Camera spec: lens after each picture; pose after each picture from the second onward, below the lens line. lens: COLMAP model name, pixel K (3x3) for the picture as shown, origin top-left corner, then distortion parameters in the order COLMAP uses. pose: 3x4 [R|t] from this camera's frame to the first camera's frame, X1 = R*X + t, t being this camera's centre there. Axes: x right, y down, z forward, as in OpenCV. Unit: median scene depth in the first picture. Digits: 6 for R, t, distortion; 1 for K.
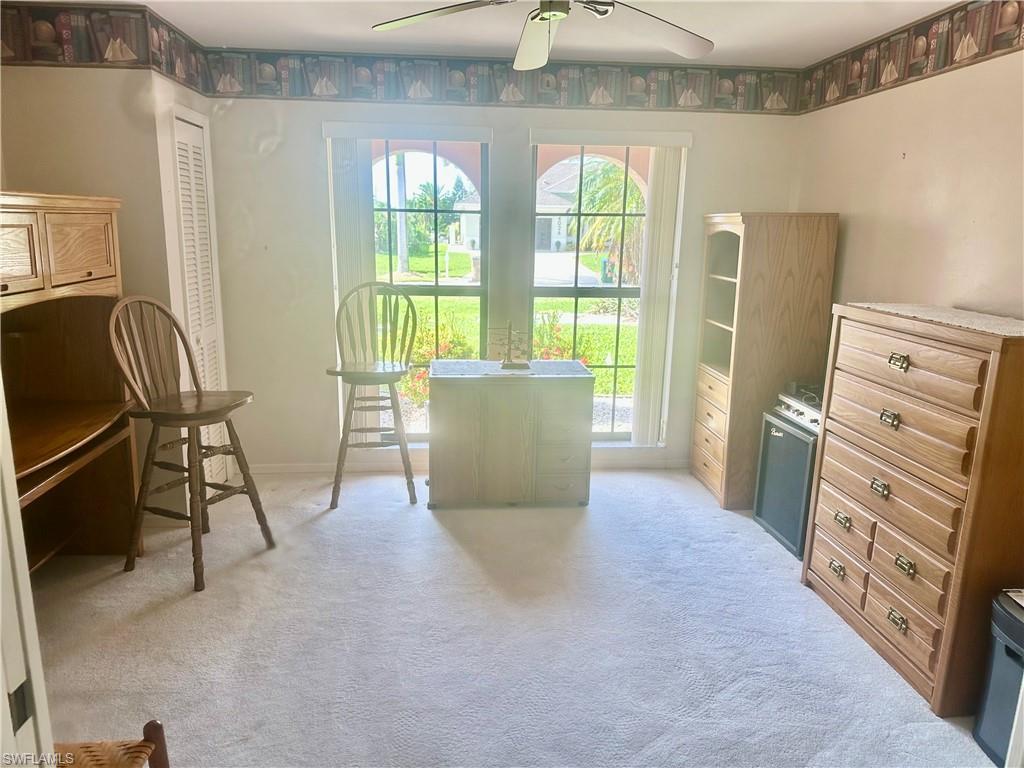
lens RADIAL K [[712.3, 0, 512.3], [0, 712.3, 378.4], [0, 0, 1]] dist [0.033862, -0.021532]
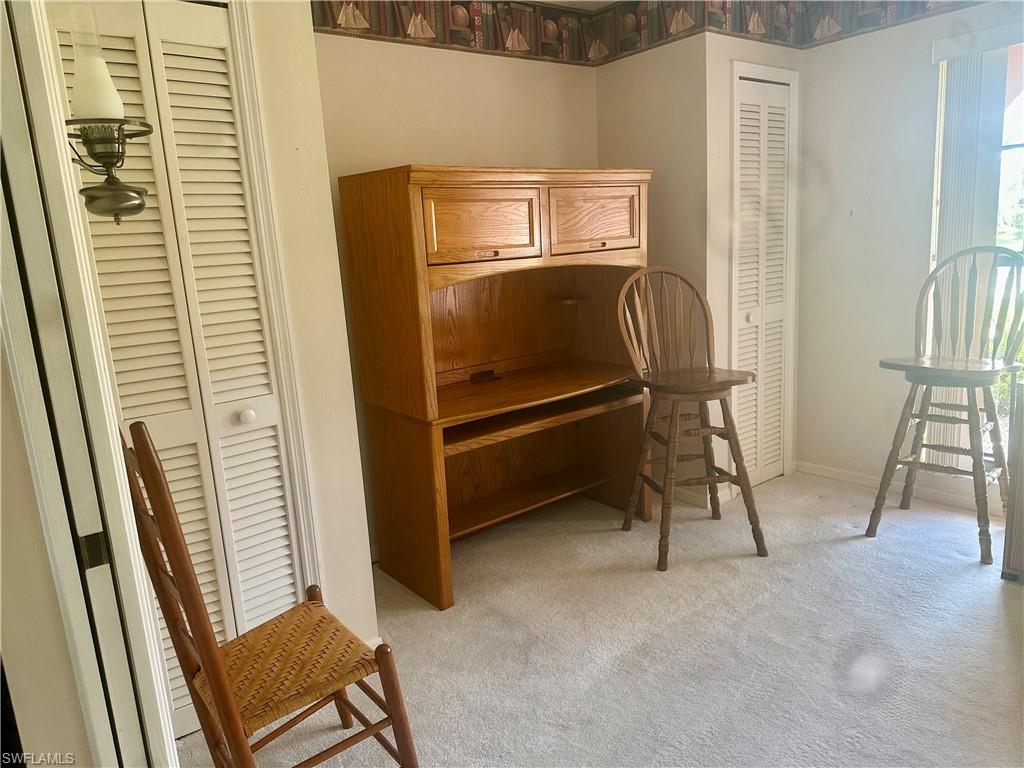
lens RADIAL K [[712.3, 0, 511.4], [0, 712.3, 385.1], [0, 0, 1]] dist [0.033862, -0.021532]
pose [[0.553205, 0.115865, -0.824948, 0.190201], [-0.103645, 0.992159, 0.069846, 0.001823], [0.826572, 0.046863, 0.560876, 0.246661]]
